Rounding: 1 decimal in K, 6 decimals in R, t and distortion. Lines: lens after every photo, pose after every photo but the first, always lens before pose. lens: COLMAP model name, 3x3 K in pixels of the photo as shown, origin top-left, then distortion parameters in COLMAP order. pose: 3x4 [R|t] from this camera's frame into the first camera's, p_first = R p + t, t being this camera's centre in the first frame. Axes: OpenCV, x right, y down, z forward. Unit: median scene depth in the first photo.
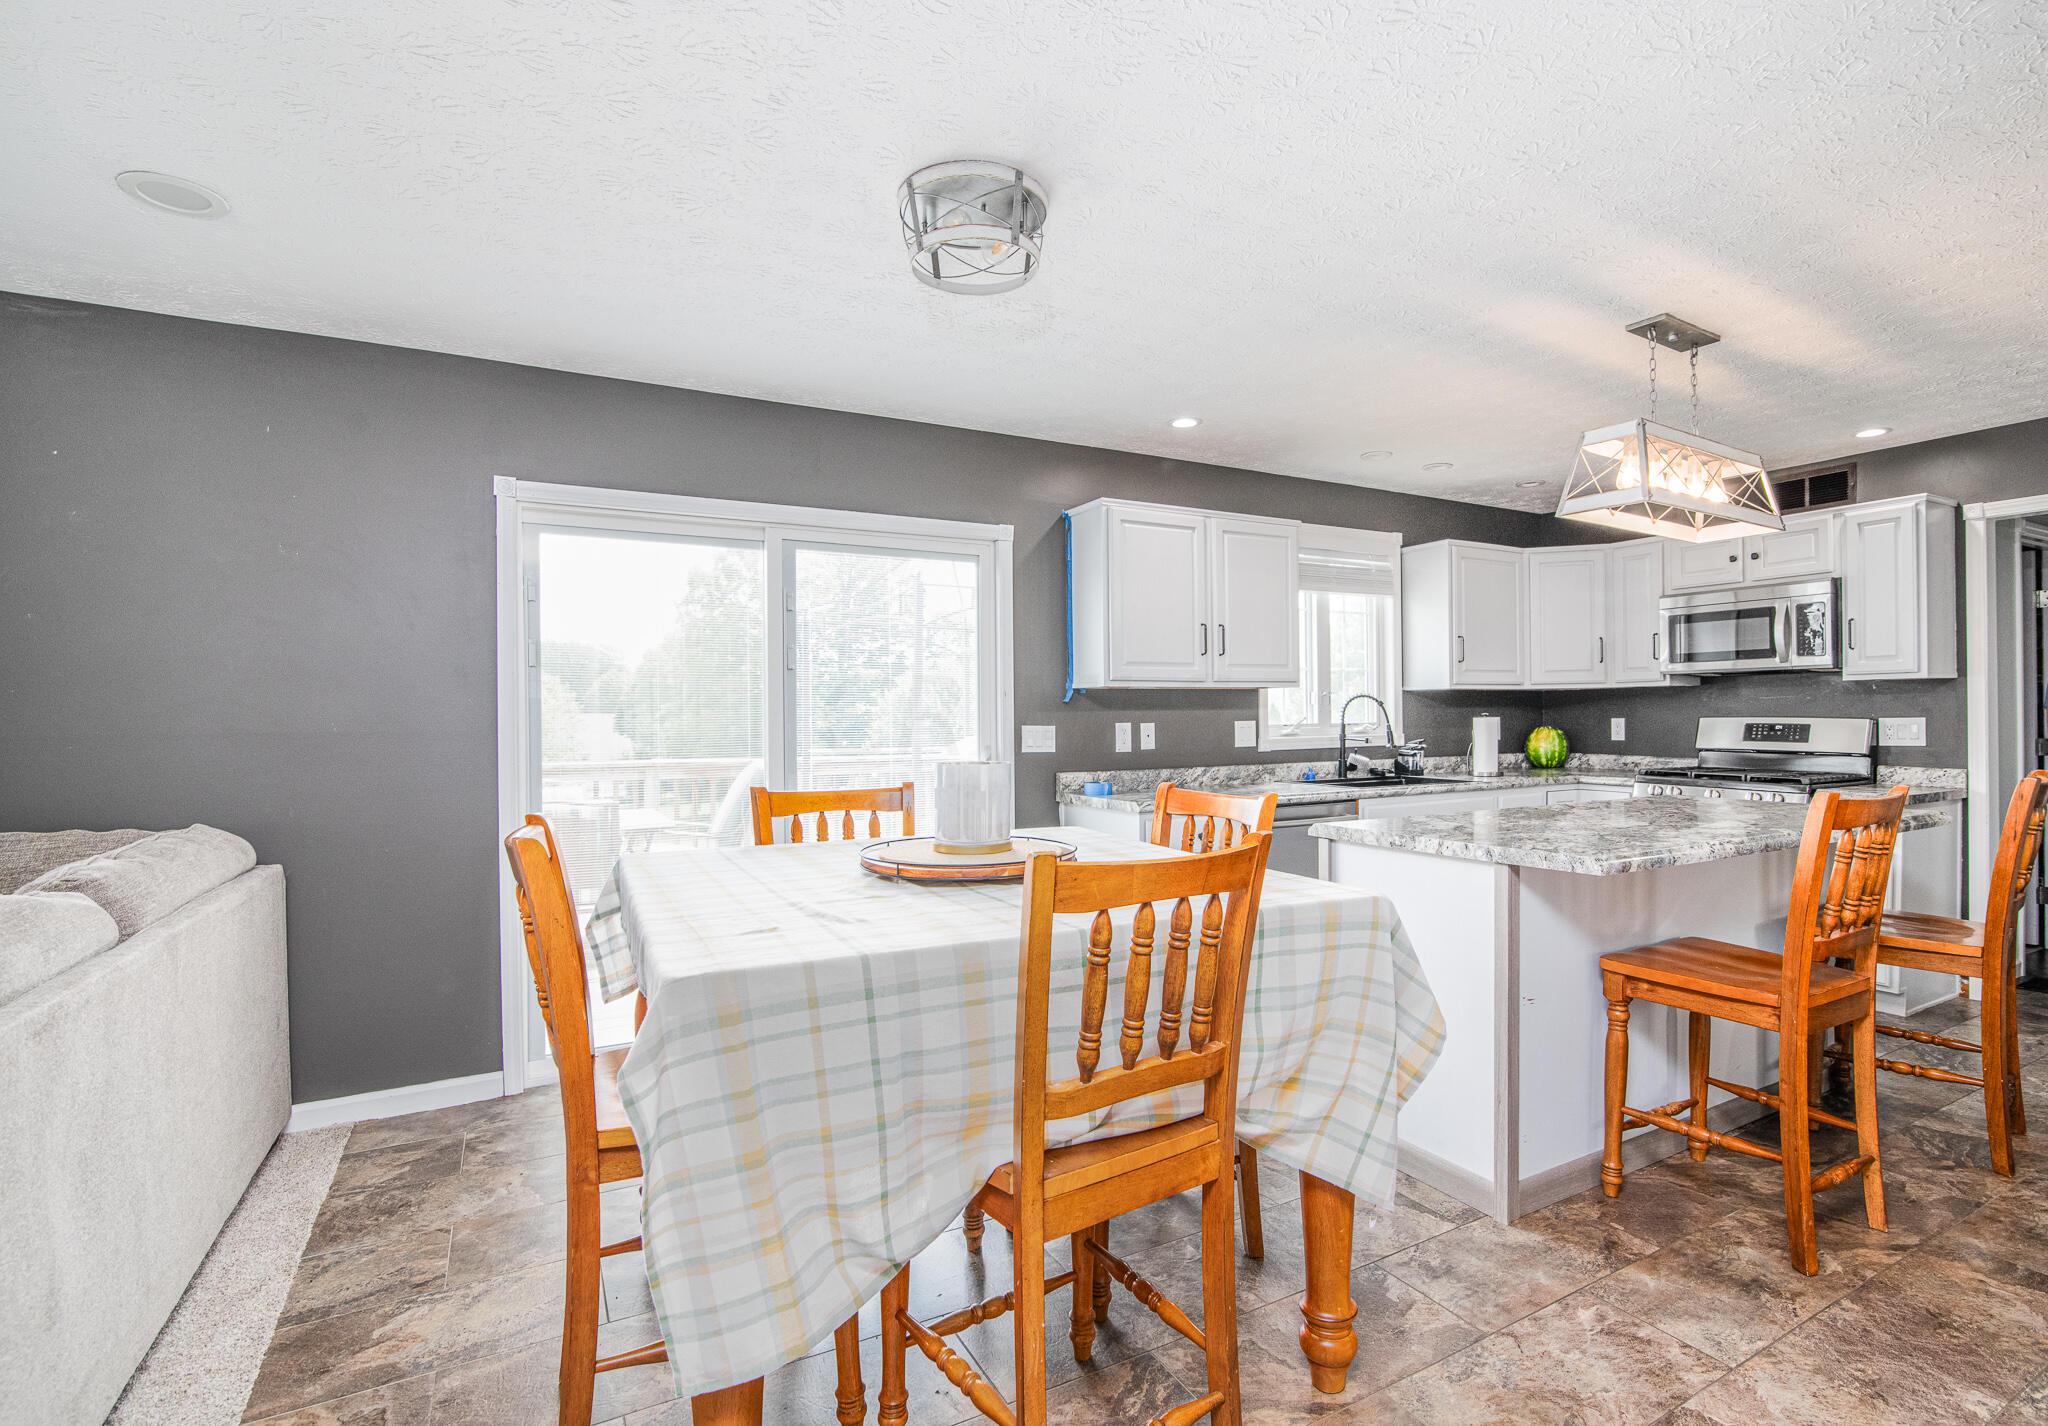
lens RADIAL K [[995.5, 0, 1055.7], [0, 995.5, 720.9], [0, 0, 1]] dist [-0.017902, 0.000180]
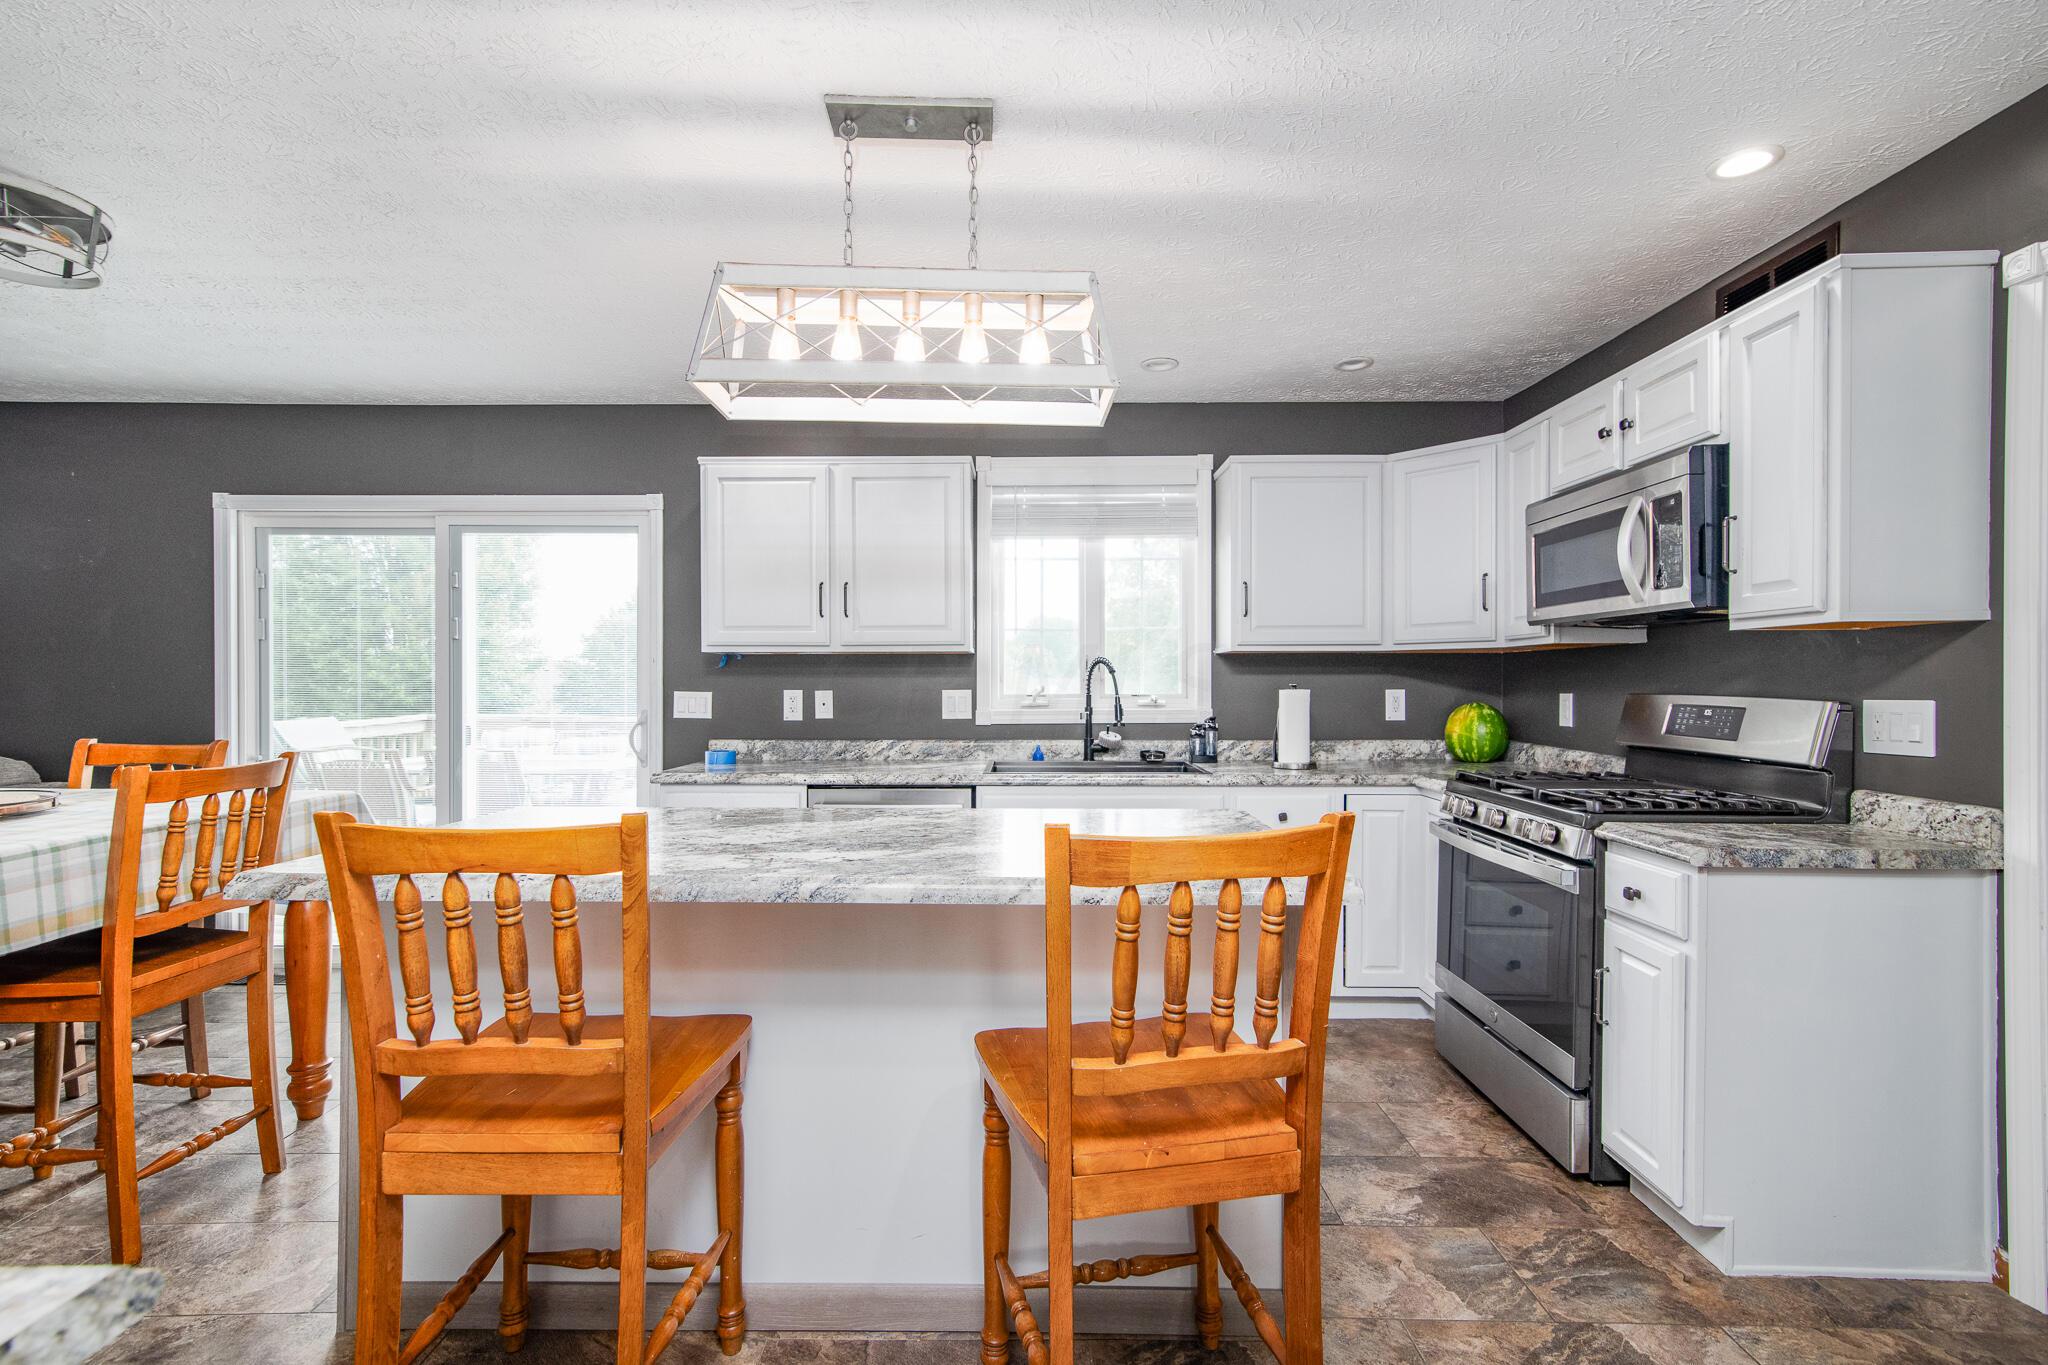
lens RADIAL K [[934.1, 0, 1022.1], [0, 934.1, 689.4], [0, 0, 1]] dist [0.010786, 0.000061]
pose [[0.862620, 0.012507, -0.505698, 0.681136], [-0.010558, 0.999922, 0.006719, -0.006791], [0.505742, -0.000457, 0.862684, 0.324597]]
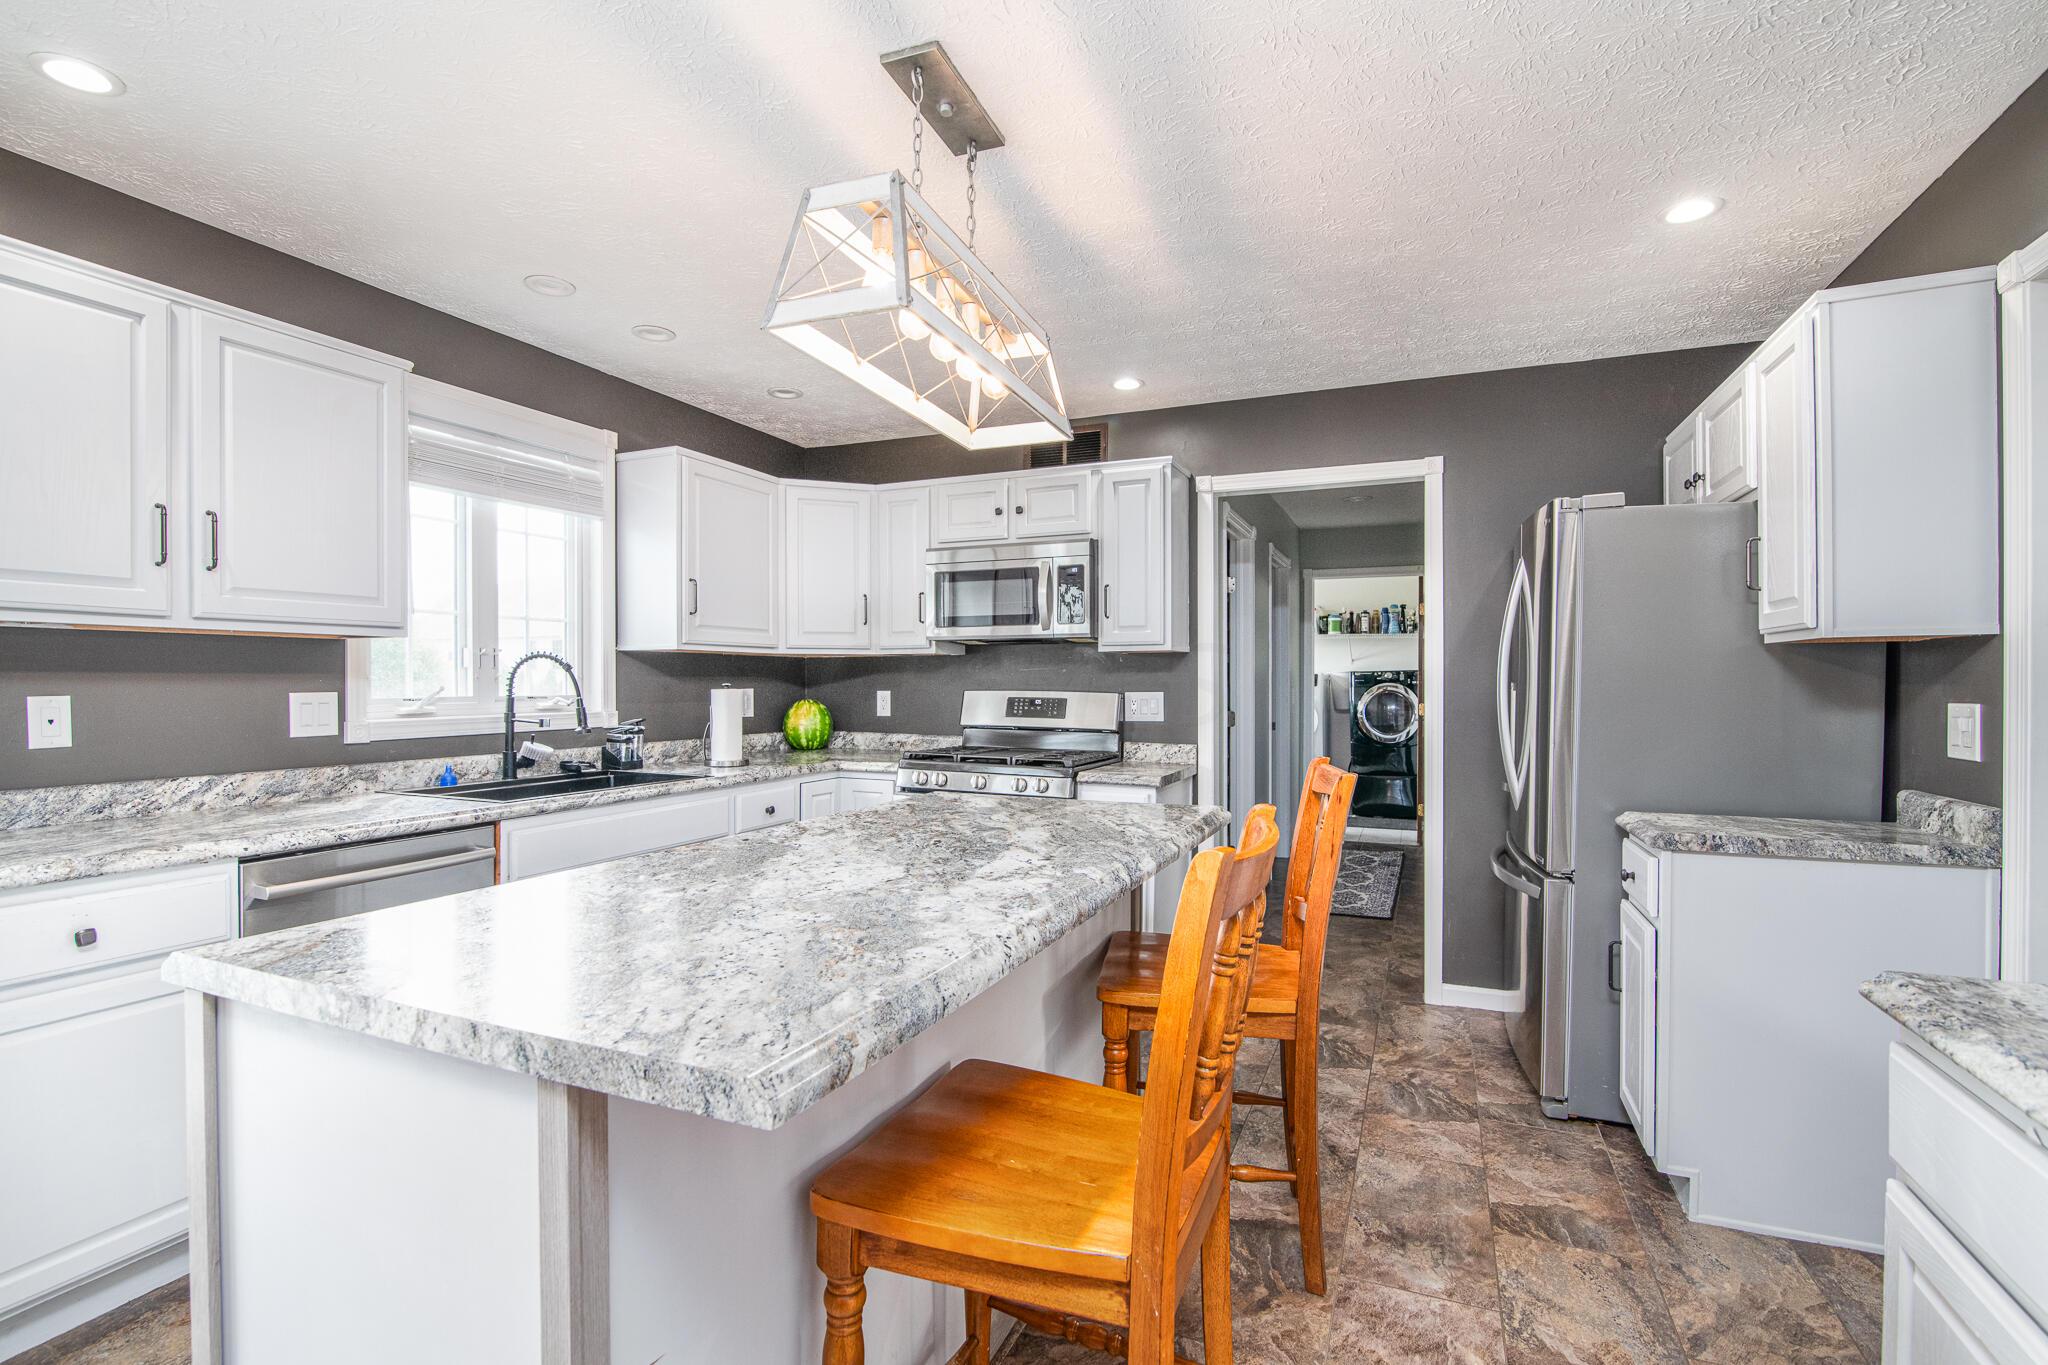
lens RADIAL K [[946.5, 0, 1021.1], [0, 946.5, 687.0], [0, 0, 1]] dist [-0.014334, -0.000299]
pose [[0.797951, 0.007407, 0.602677, 0.195666], [-0.004870, 0.999971, -0.005841, -0.002052], [-0.602703, 0.001726, 0.797964, 0.315985]]
